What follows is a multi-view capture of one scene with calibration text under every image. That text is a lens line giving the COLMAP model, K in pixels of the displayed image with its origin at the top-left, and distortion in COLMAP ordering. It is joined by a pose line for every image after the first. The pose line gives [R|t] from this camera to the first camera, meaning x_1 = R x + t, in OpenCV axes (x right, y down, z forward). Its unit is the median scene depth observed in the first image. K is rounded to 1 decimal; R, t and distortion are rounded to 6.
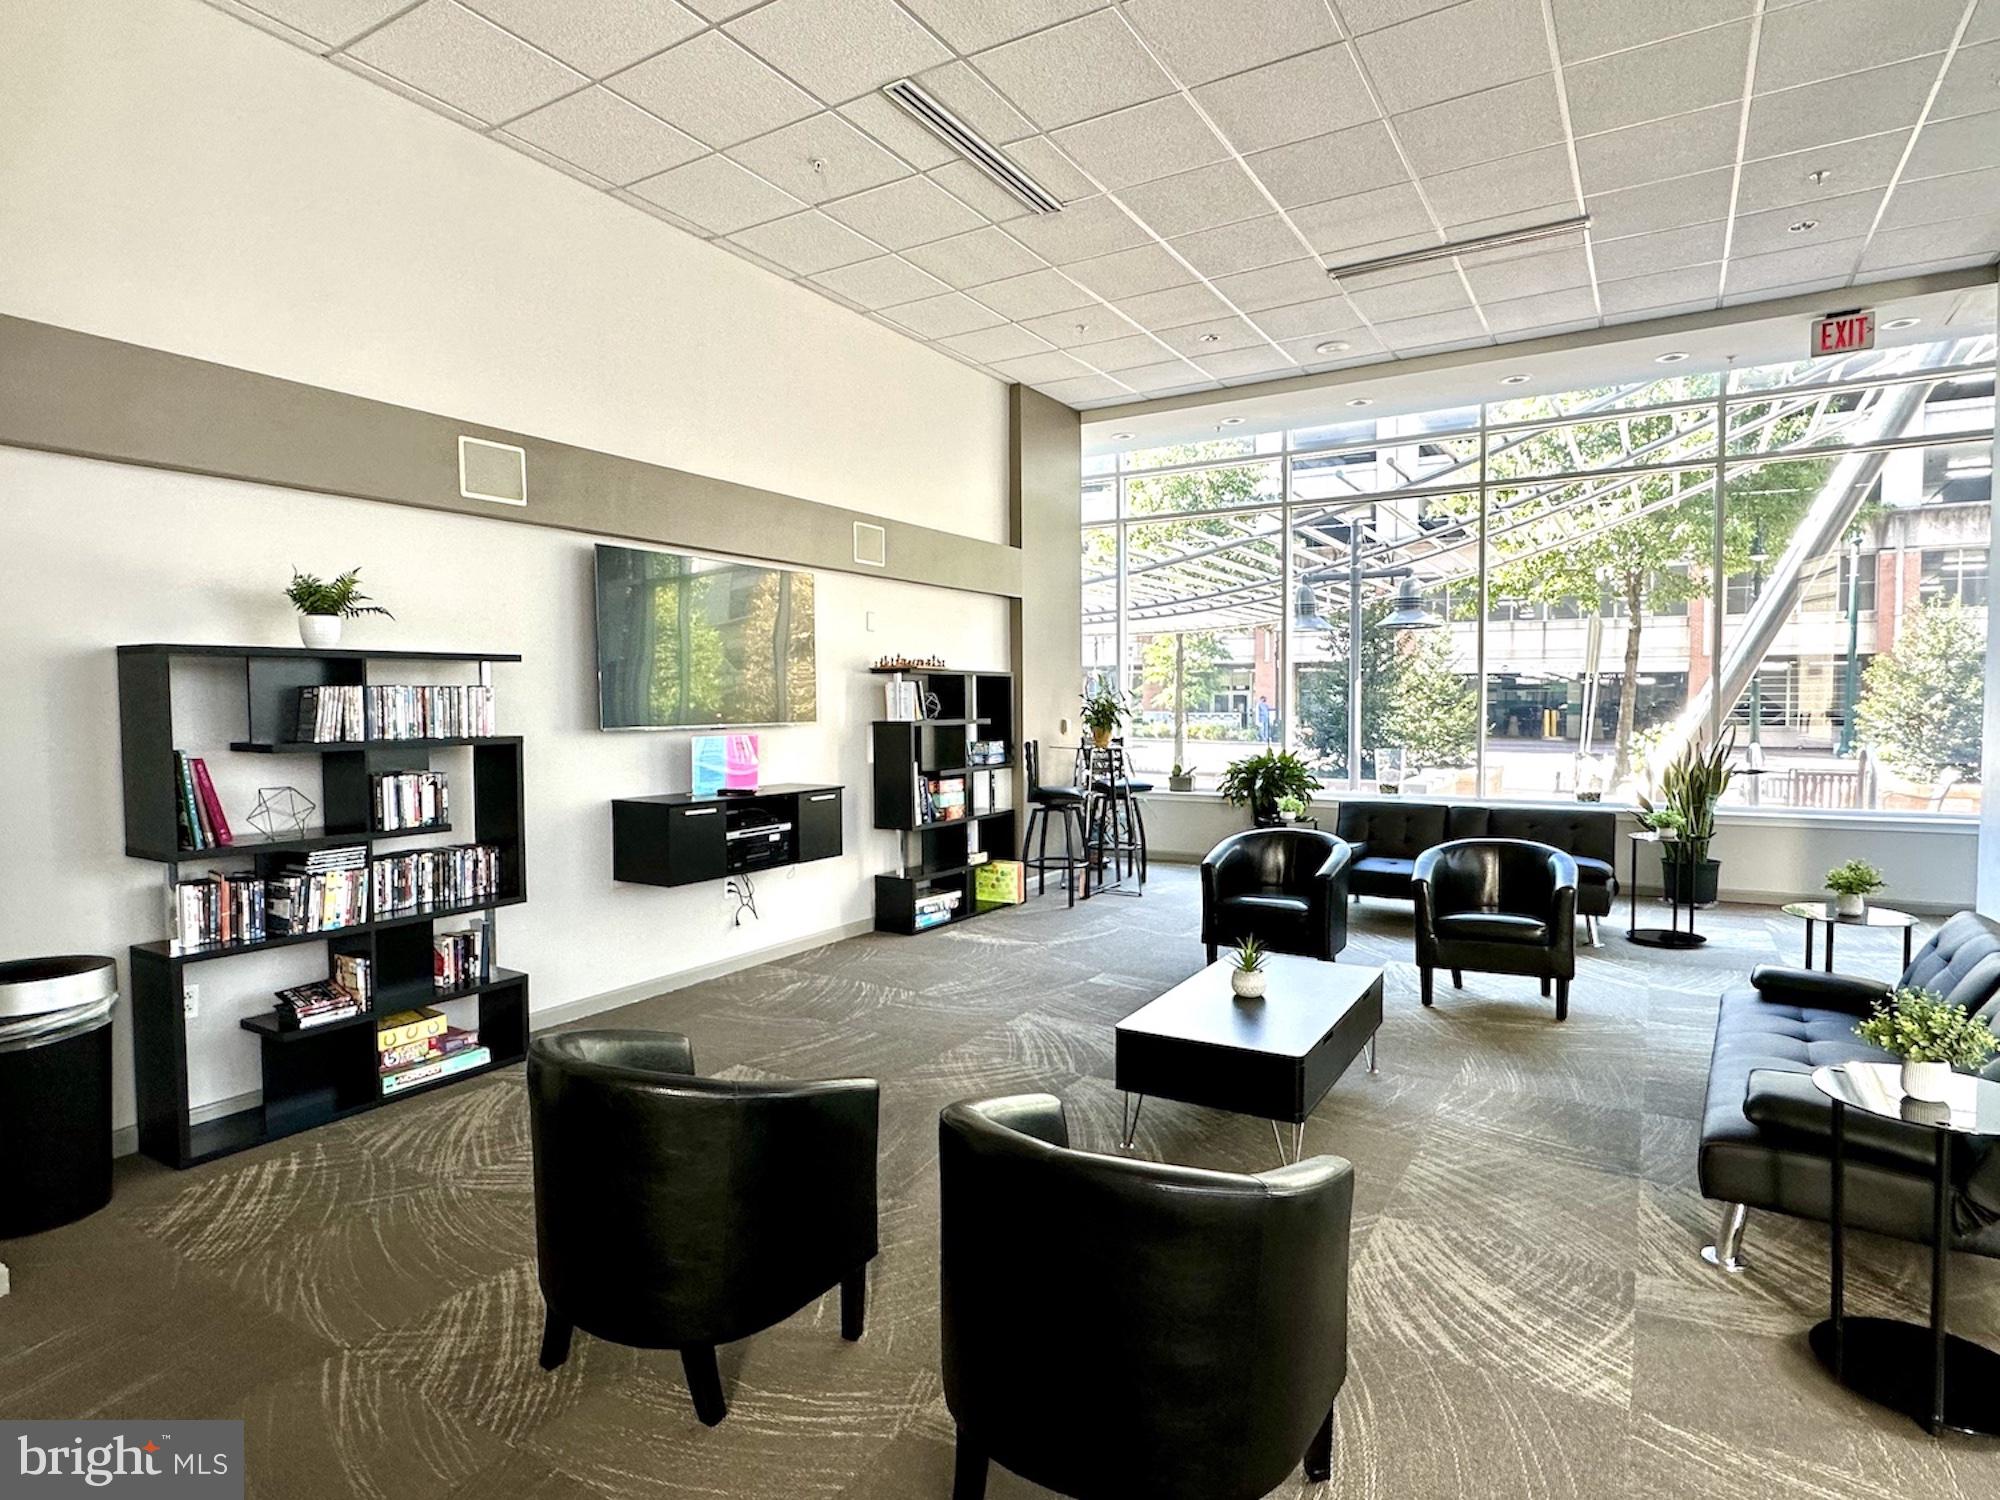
lens RADIAL K [[1091.6, 0, 1001.5], [0, 1091.6, 745.5], [0, 0, 1]] dist [-0.000828, -0.000322]
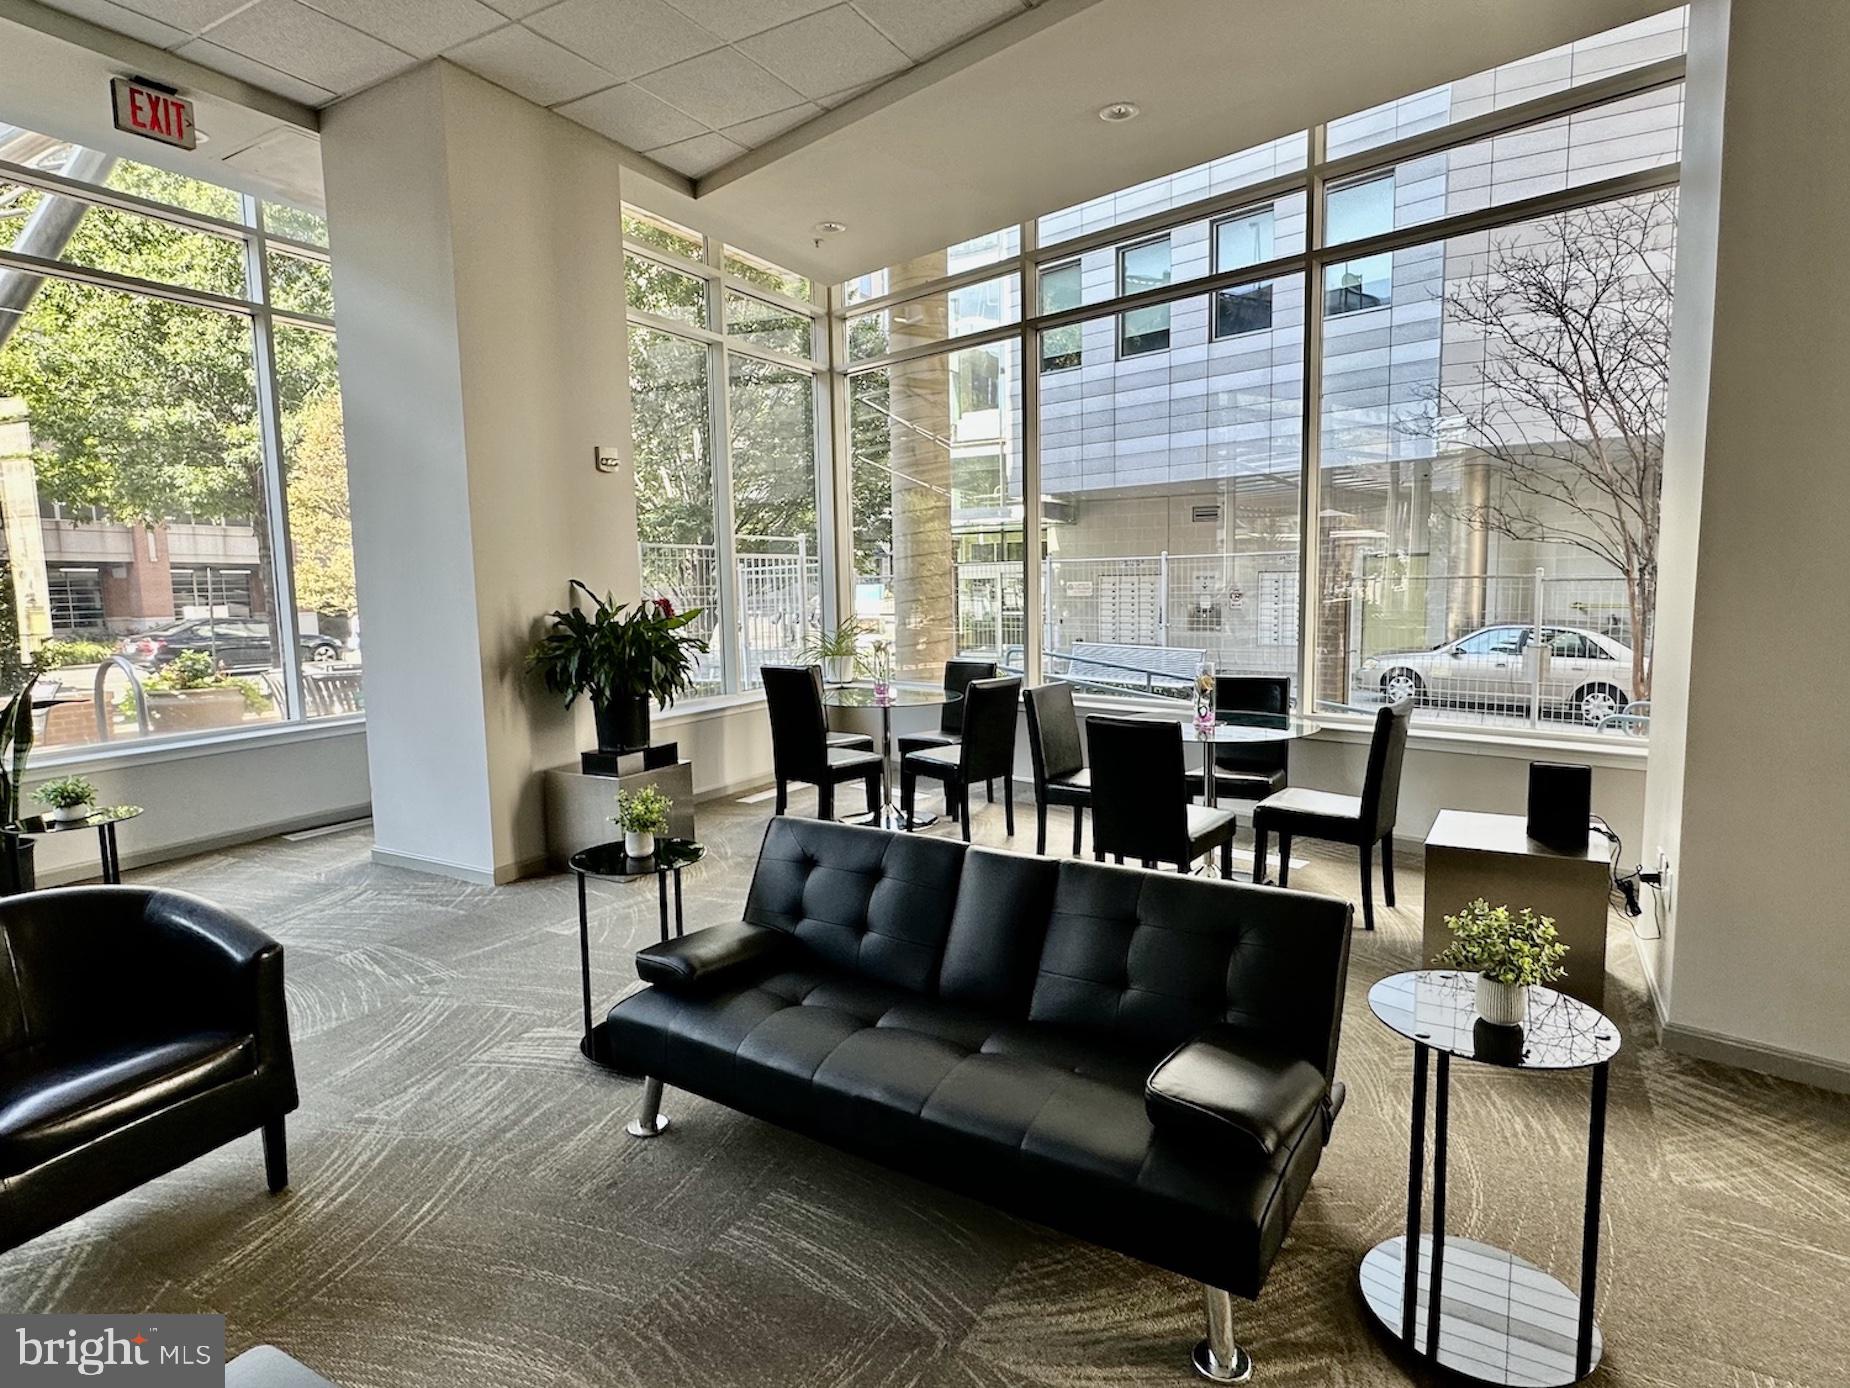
lens RADIAL K [[1009.7, 0, 924.5], [0, 1009.7, 689.8], [0, 0, 1]] dist [-0.000828, -0.000322]
pose [[-0.026855, -0.105660, 0.994040, 0.023404], [0.065235, 0.992093, 0.107215, -0.023581], [-0.997508, 0.067726, -0.019750, 0.537692]]
